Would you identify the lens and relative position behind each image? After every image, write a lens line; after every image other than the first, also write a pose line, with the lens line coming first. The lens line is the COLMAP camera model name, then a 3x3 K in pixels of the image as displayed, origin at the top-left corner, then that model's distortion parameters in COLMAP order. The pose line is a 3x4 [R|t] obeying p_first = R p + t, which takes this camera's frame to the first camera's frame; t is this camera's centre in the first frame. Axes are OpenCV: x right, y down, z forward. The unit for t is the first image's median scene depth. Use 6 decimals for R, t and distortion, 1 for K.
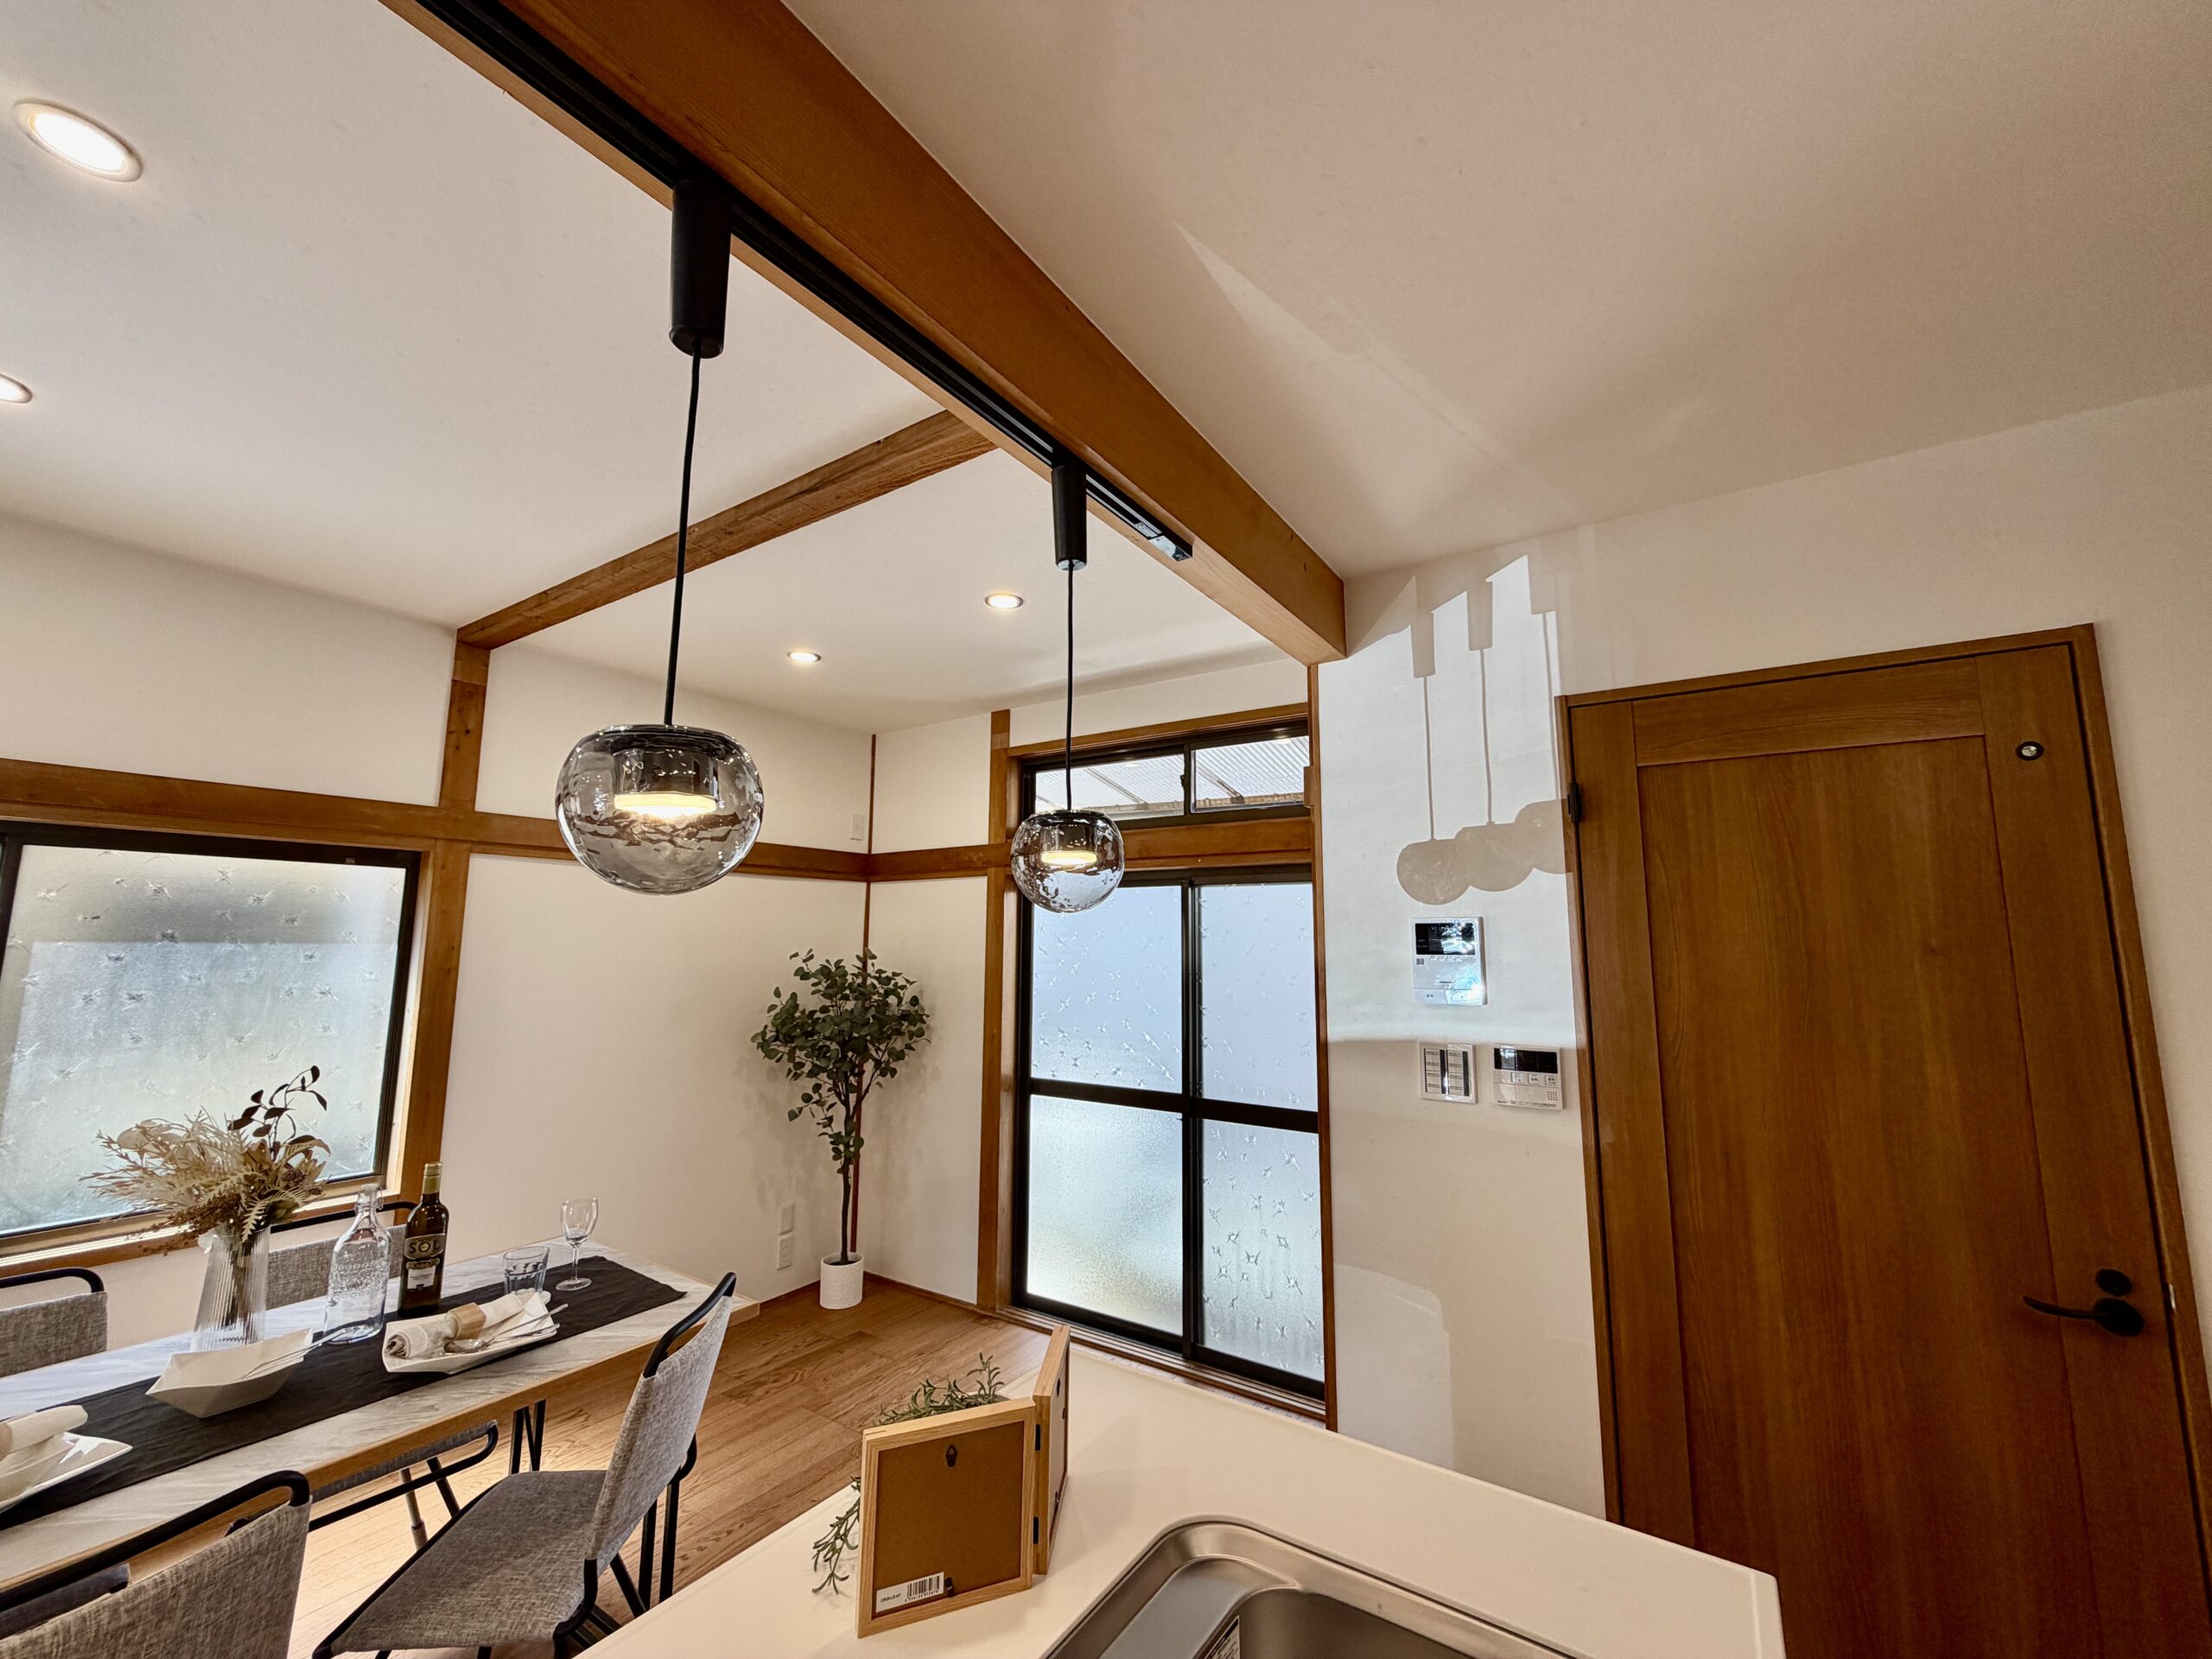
lens RADIAL K [[883.8, 0, 1099.6], [0, 883.8, 827.2], [0, 0, 1]] dist [0.001678, 0.000430]
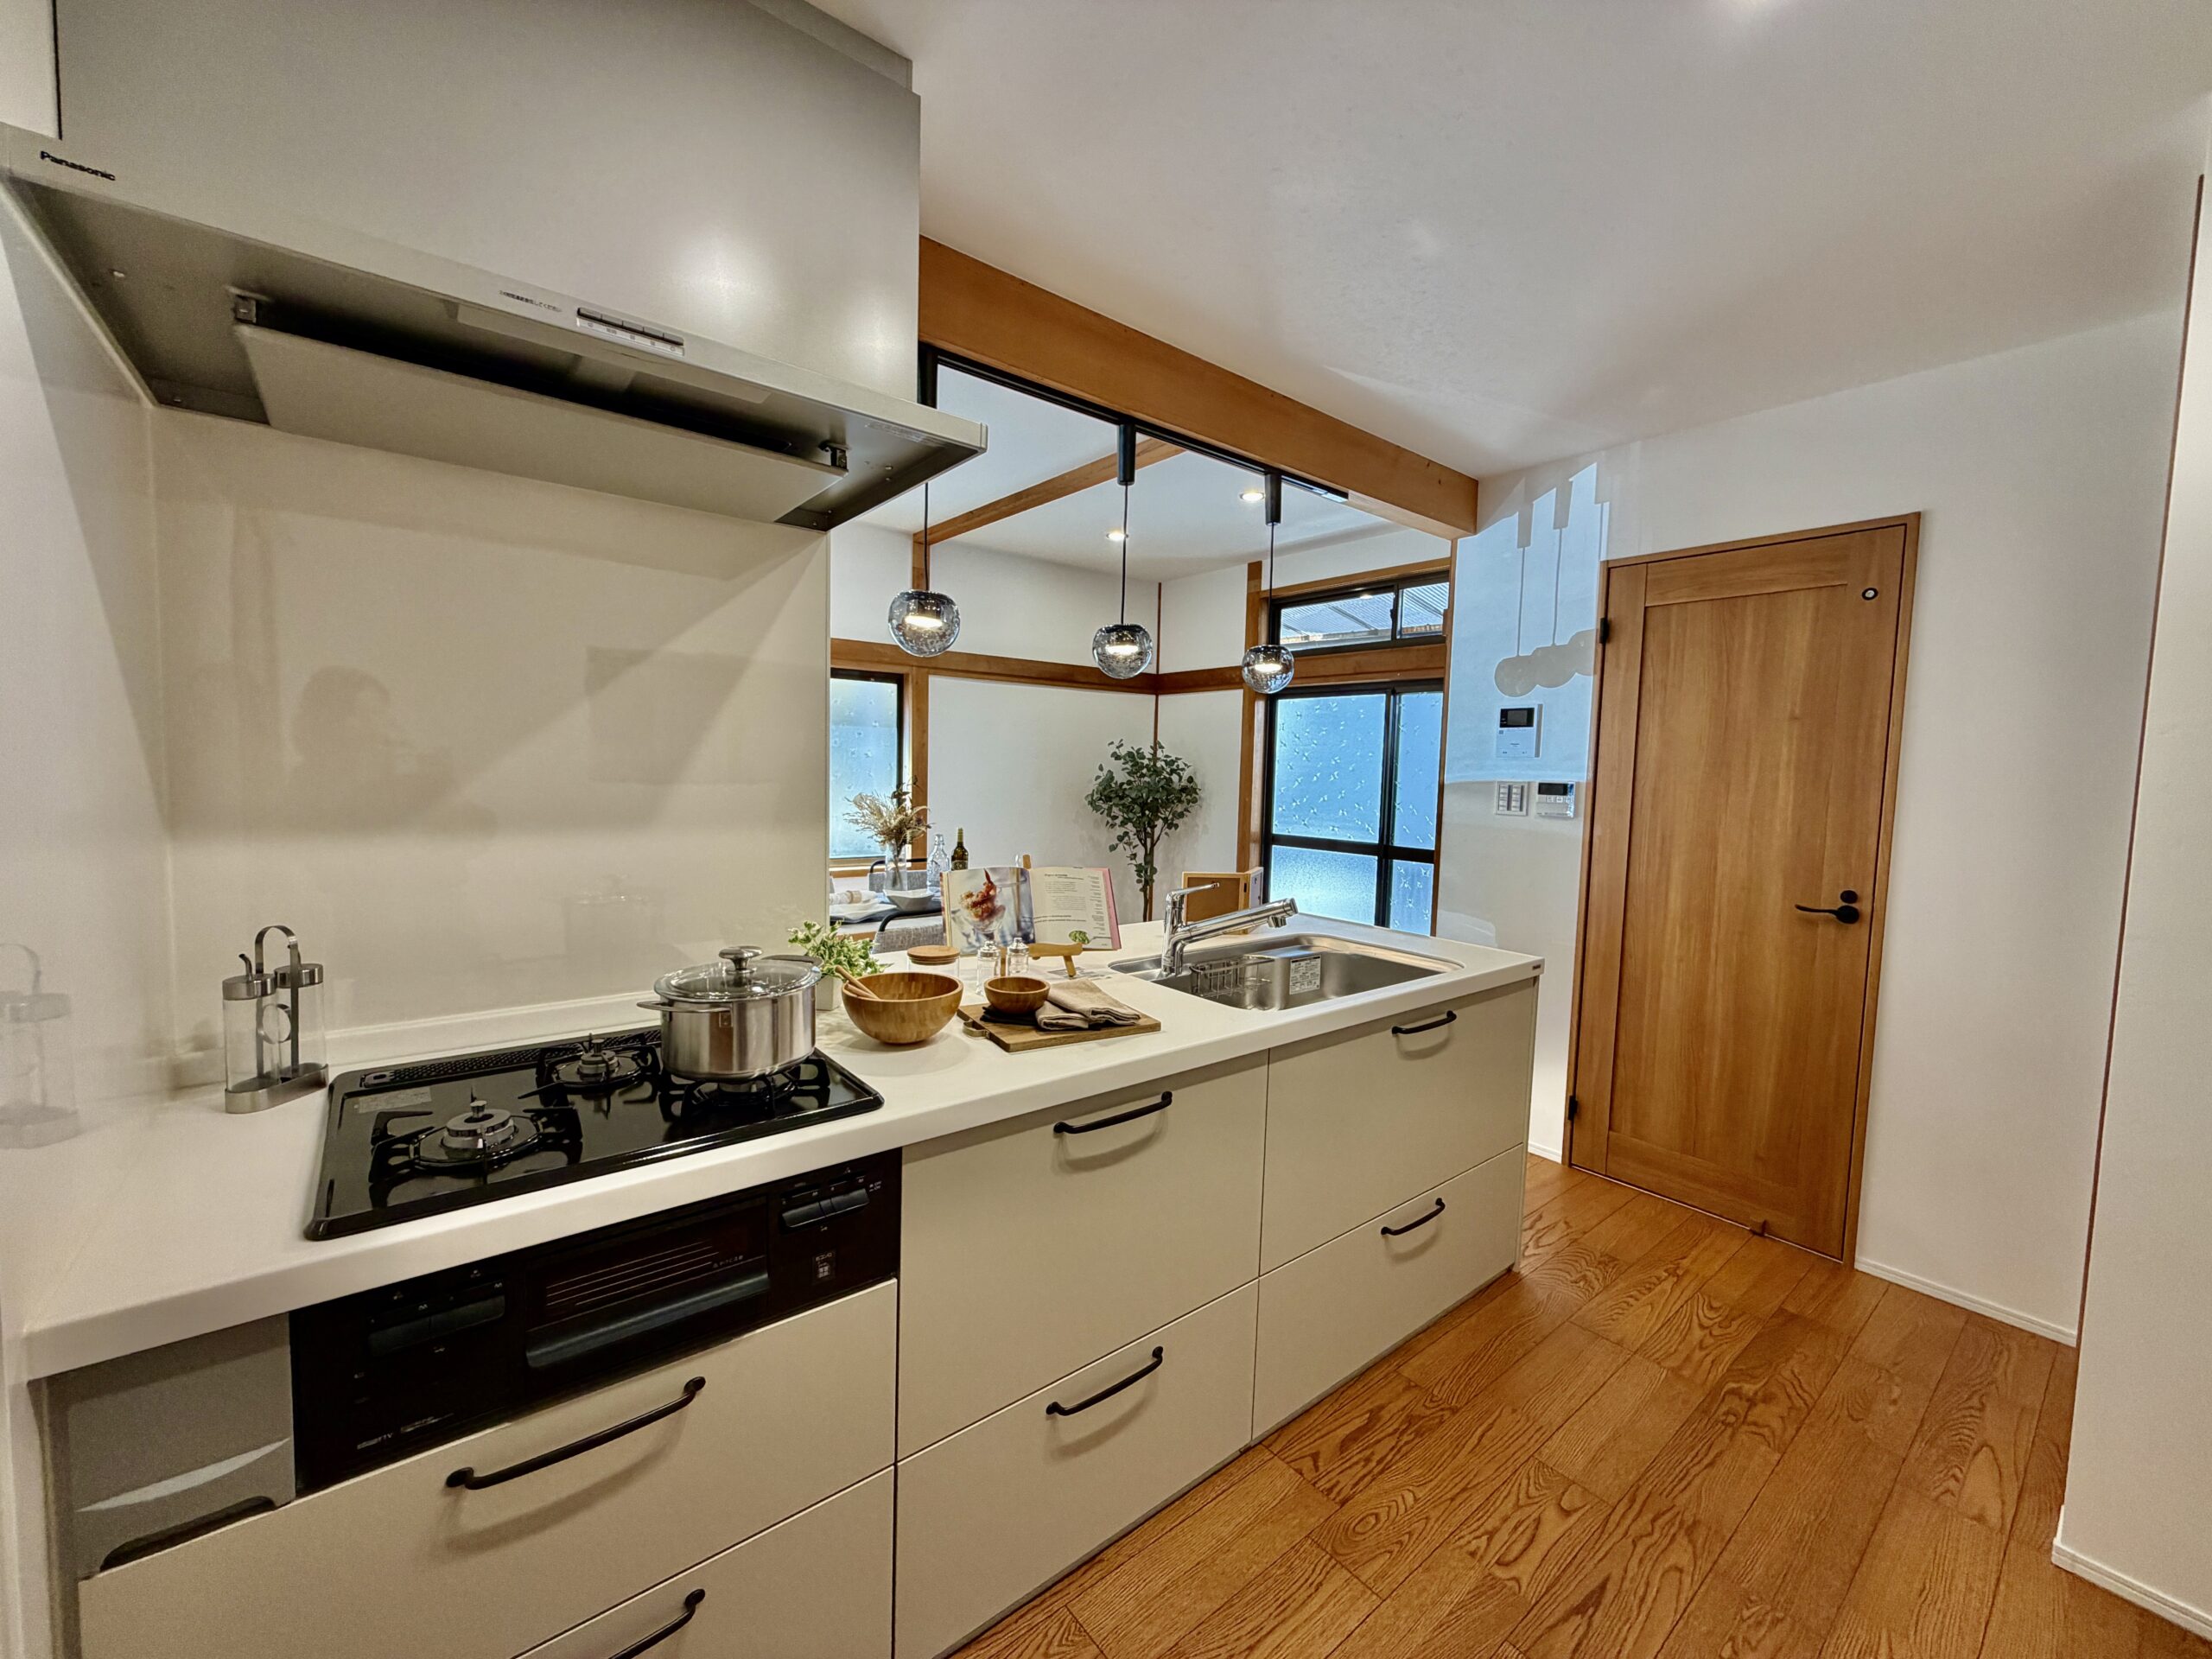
lens RADIAL K [[883.8, 0, 1099.6], [0, 883.8, 827.2], [0, 0, 1]] dist [0.001678, 0.000430]
pose [[0.955492, 0.038569, -0.292486, 0.075122], [0.019336, 0.981099, 0.192540, -0.002164], [0.294383, -0.189626, 0.936686, -0.420463]]
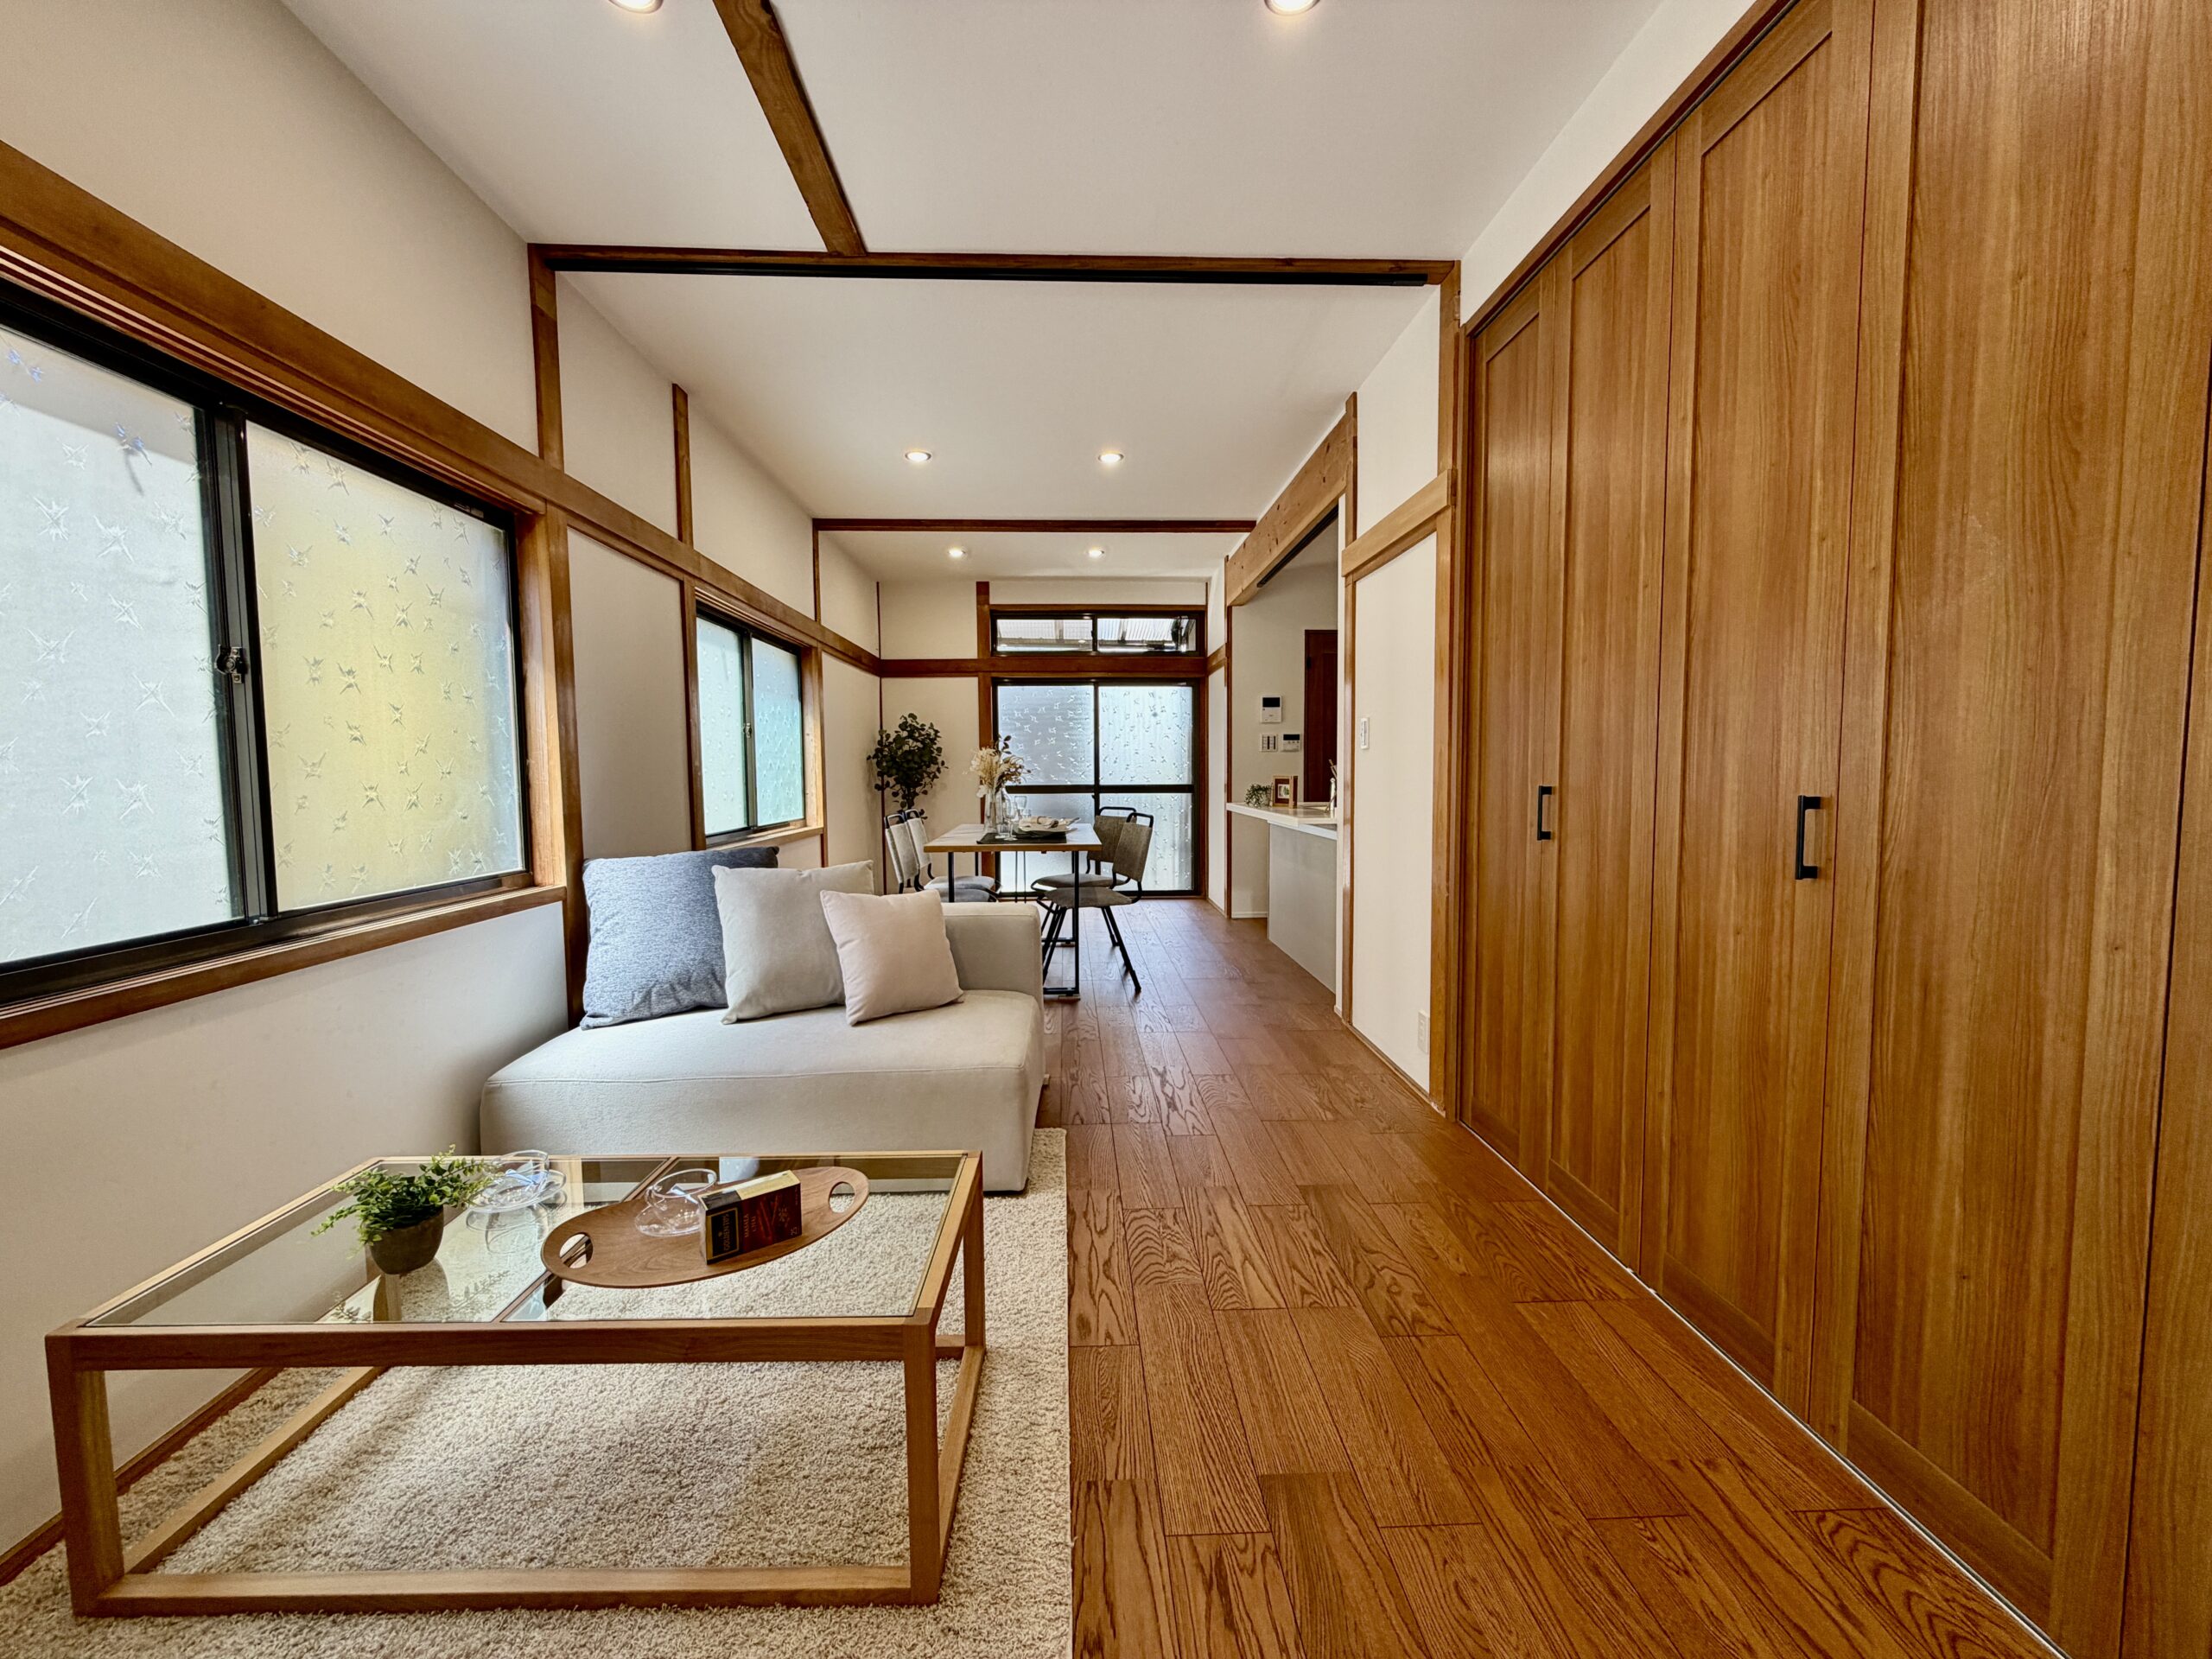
lens RADIAL K [[883.8, 0, 1099.6], [0, 883.8, 827.2], [0, 0, 1]] dist [0.001678, 0.000430]
pose [[0.805650, -0.049968, 0.590280, -1.098716], [-0.066929, 0.982379, 0.174508, 0.028328], [-0.588598, -0.180099, 0.788109, -0.677852]]
